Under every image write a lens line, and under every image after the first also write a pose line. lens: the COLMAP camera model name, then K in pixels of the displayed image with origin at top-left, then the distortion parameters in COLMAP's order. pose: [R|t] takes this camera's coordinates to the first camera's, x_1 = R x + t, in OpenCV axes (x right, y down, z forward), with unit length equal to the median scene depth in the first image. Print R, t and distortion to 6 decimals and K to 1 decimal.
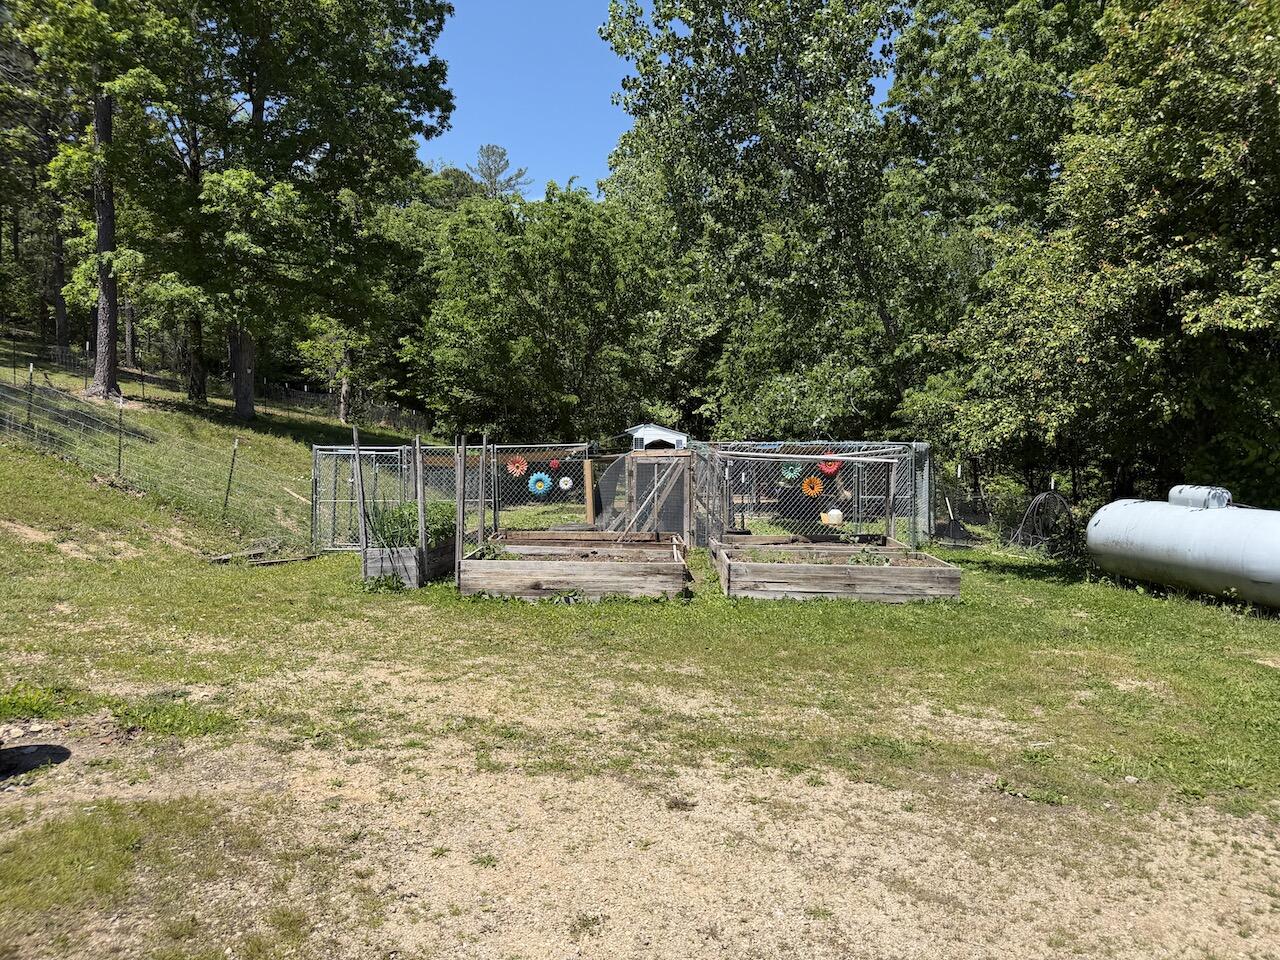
lens RADIAL K [[891.6, 0, 644.2], [0, 891.6, 483.7], [0, 0, 1]] dist [-0.004432, -0.019532]
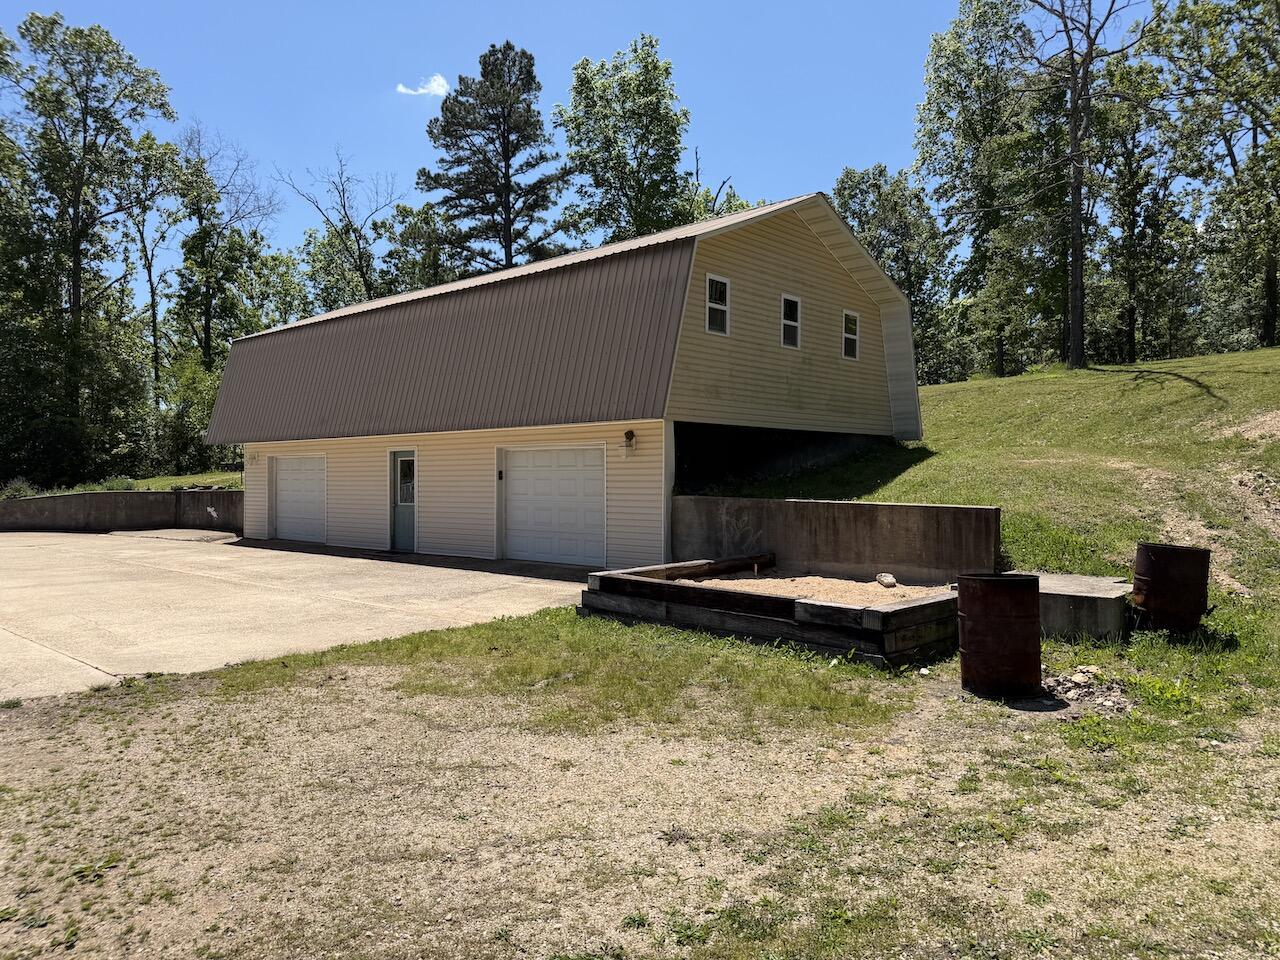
lens RADIAL K [[891.6, 0, 637.7], [0, 891.6, 477.8], [0, 0, 1]] dist [-0.004432, -0.019532]
pose [[-0.621016, 0.013228, -0.783686, 0.845055], [-0.040286, 0.997997, 0.048769, -0.081101], [0.782762, 0.061858, -0.619239, 1.577892]]
